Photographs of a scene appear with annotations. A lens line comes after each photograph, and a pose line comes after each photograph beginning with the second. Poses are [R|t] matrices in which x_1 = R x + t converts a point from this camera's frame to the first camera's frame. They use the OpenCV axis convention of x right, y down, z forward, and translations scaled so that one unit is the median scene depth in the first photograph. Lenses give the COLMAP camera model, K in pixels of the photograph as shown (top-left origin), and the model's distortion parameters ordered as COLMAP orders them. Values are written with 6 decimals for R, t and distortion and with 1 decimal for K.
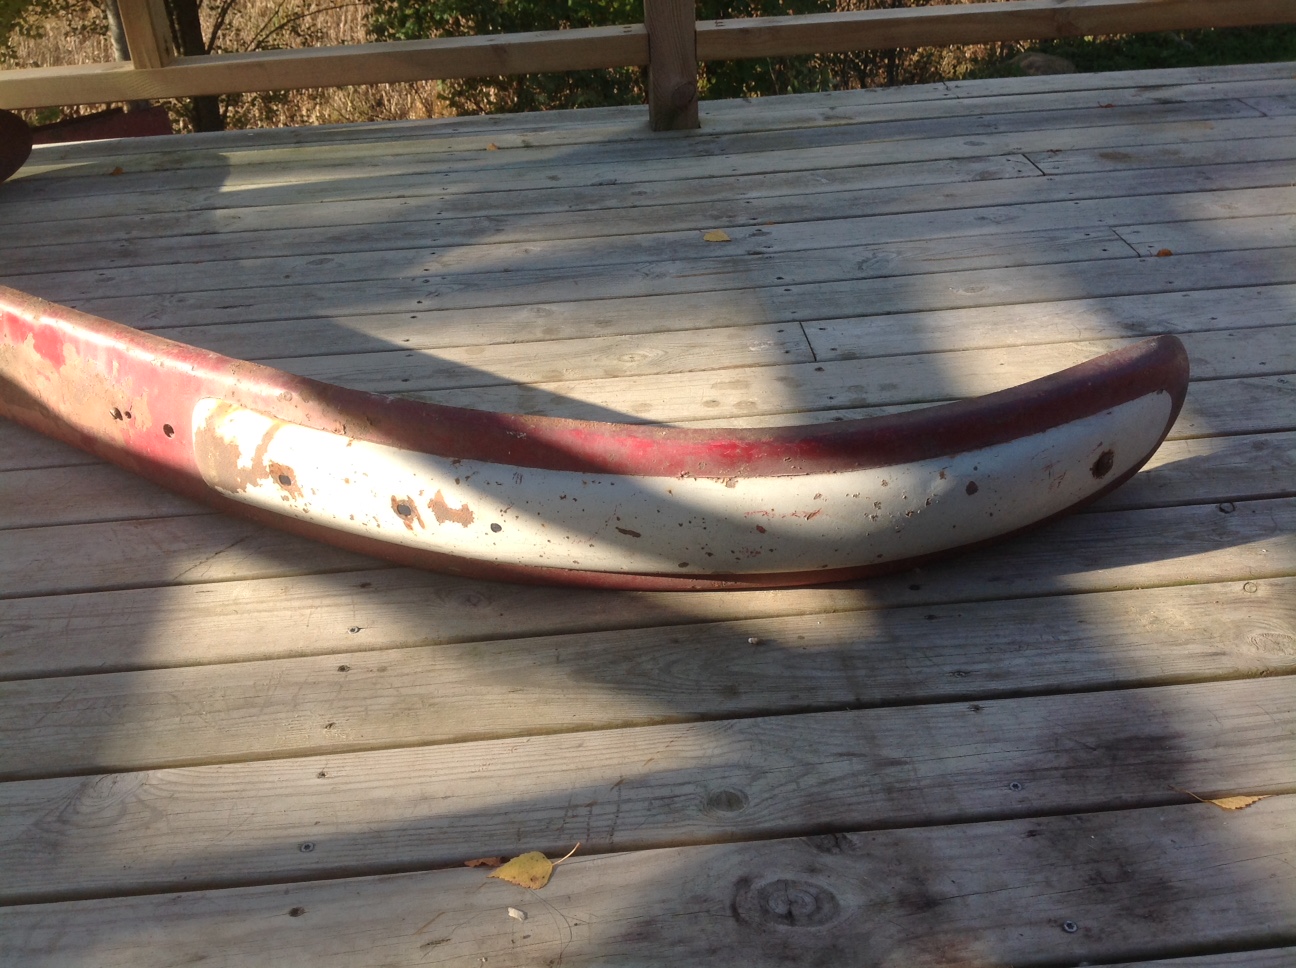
lens RADIAL K [[1265.8, 0, 652.8], [0, 1265.8, 475.1], [0, 0, 1]] dist [0.001545, 0.000000]
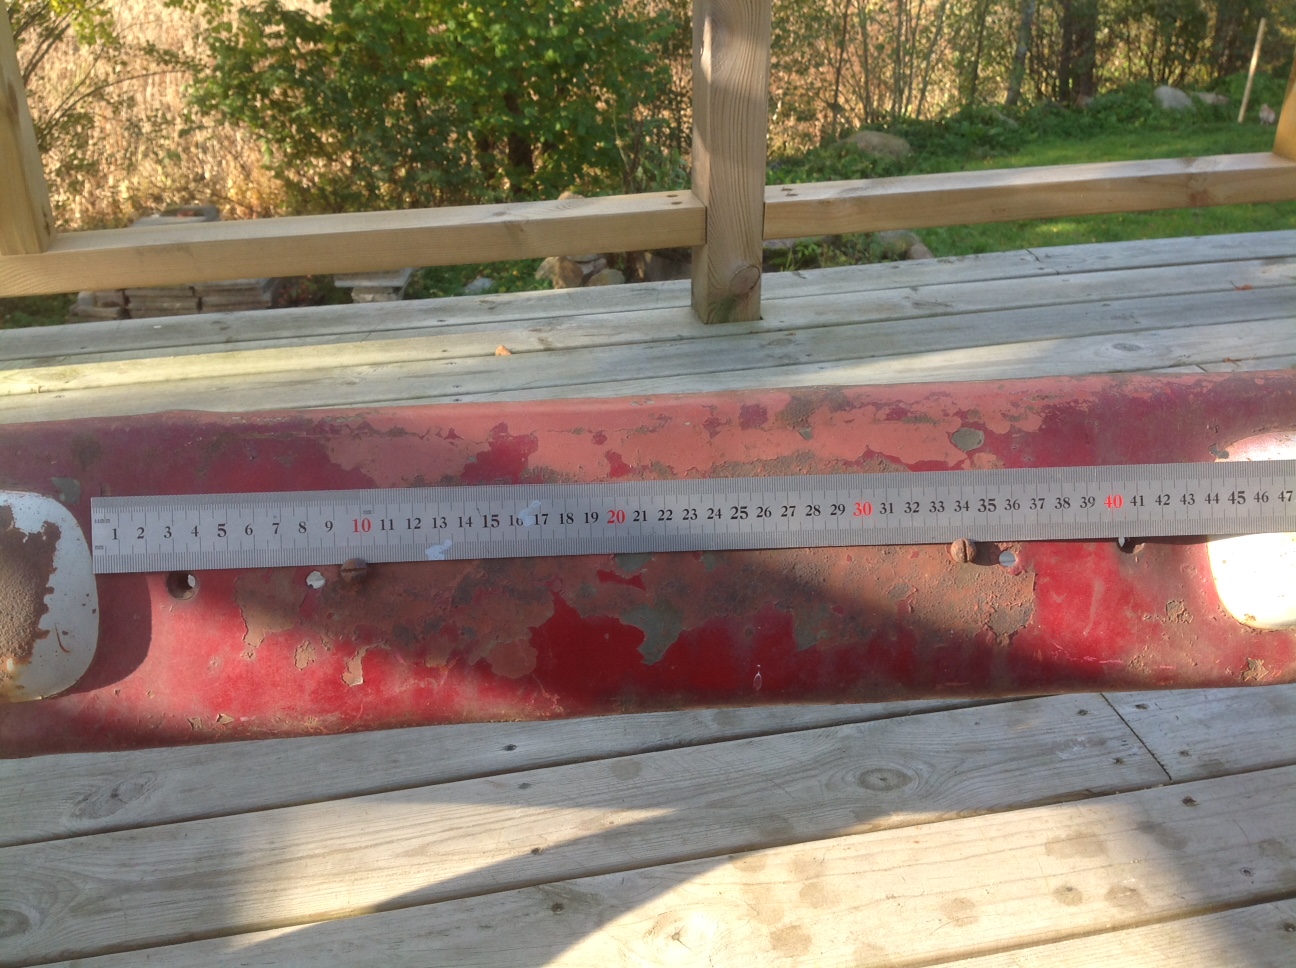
lens RADIAL K [[1265.8, 0, 651.4], [0, 1265.8, 479.6], [0, 0, 1]] dist [0.001545, 0.000000]
pose [[0.990641, -0.030477, 0.133050, -0.182133], [0.036229, 0.998501, -0.041022, -0.188898], [-0.131600, 0.045458, 0.990260, 0.304415]]
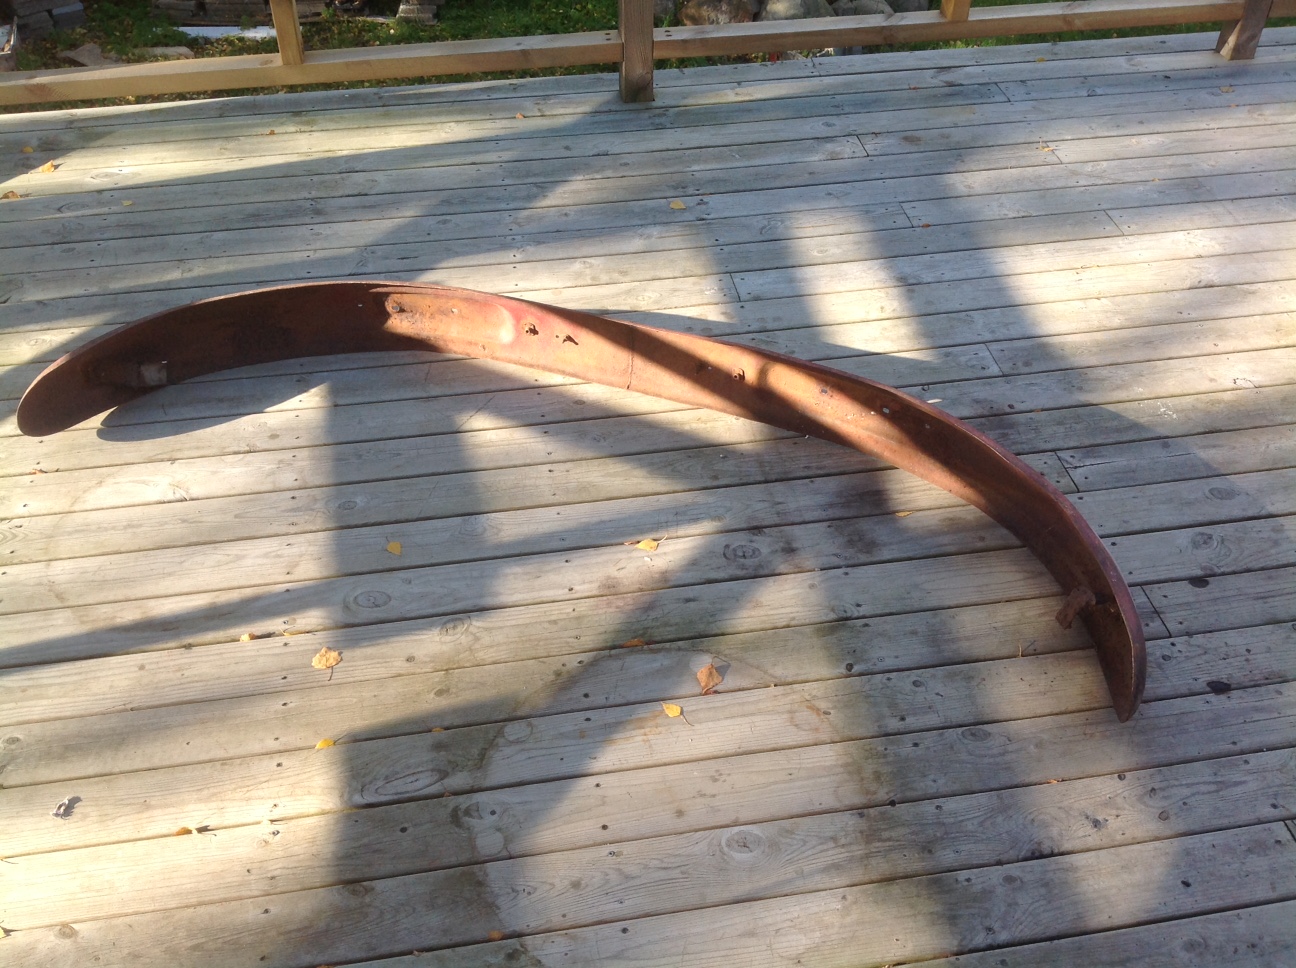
lens RADIAL K [[1265.8, 0, 647.6], [0, 1265.8, 493.0], [0, 0, 1]] dist [0.001545, 0.000000]
pose [[0.995282, -0.026302, 0.093394, -0.164681], [0.005951, 0.977294, 0.211802, -0.176442], [-0.096844, -0.210247, 0.972840, -0.765767]]
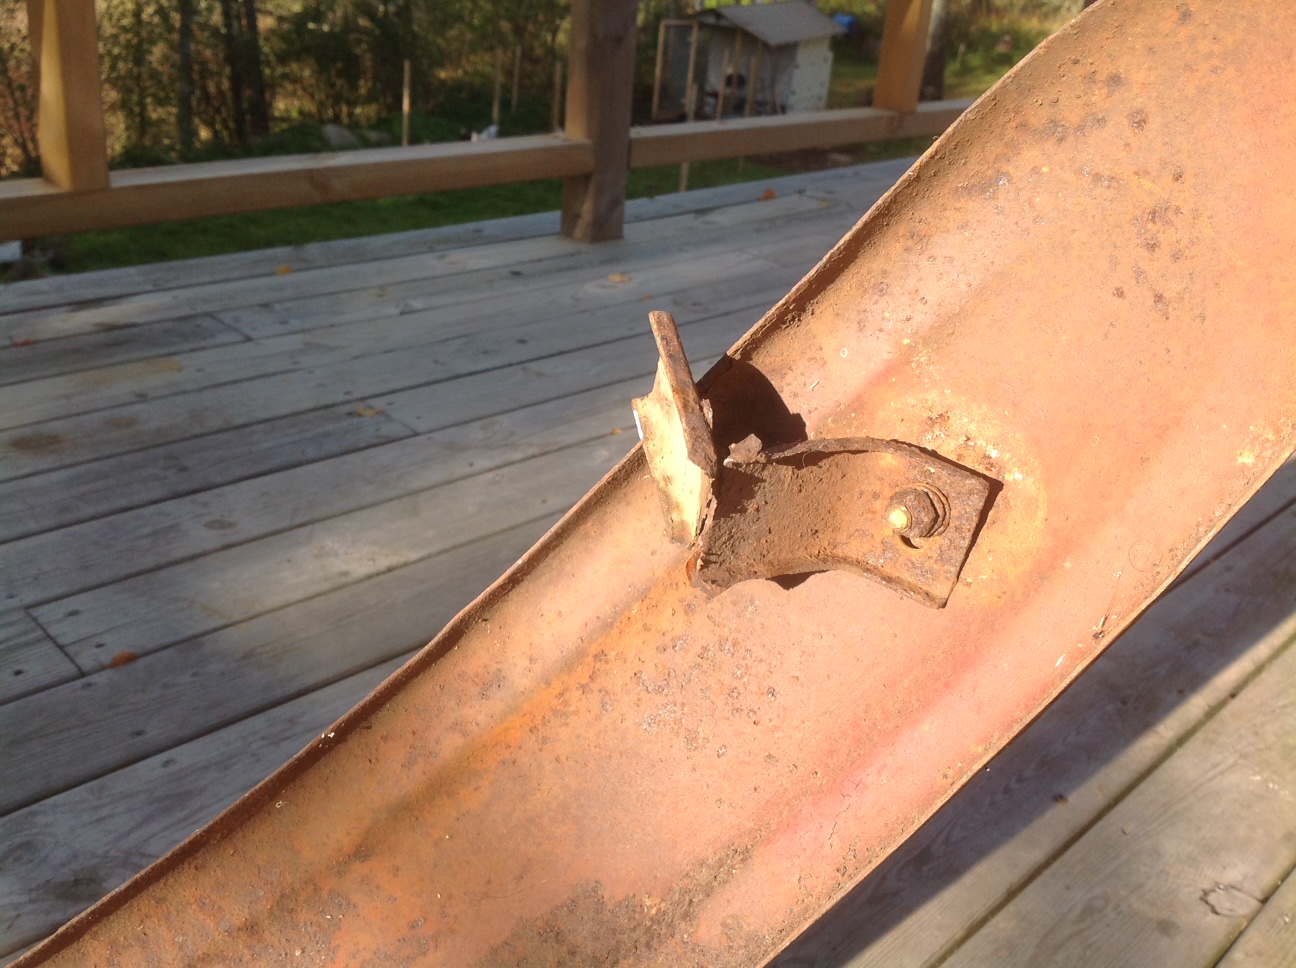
lens RADIAL K [[1265.8, 0, 659.2], [0, 1265.8, 495.6], [0, 0, 1]] dist [0.001545, 0.000000]
pose [[0.747797, -0.188183, 0.636700, 0.218410], [0.230108, 0.973011, 0.017324, -0.190231], [-0.622777, 0.133555, 0.770917, 0.366755]]
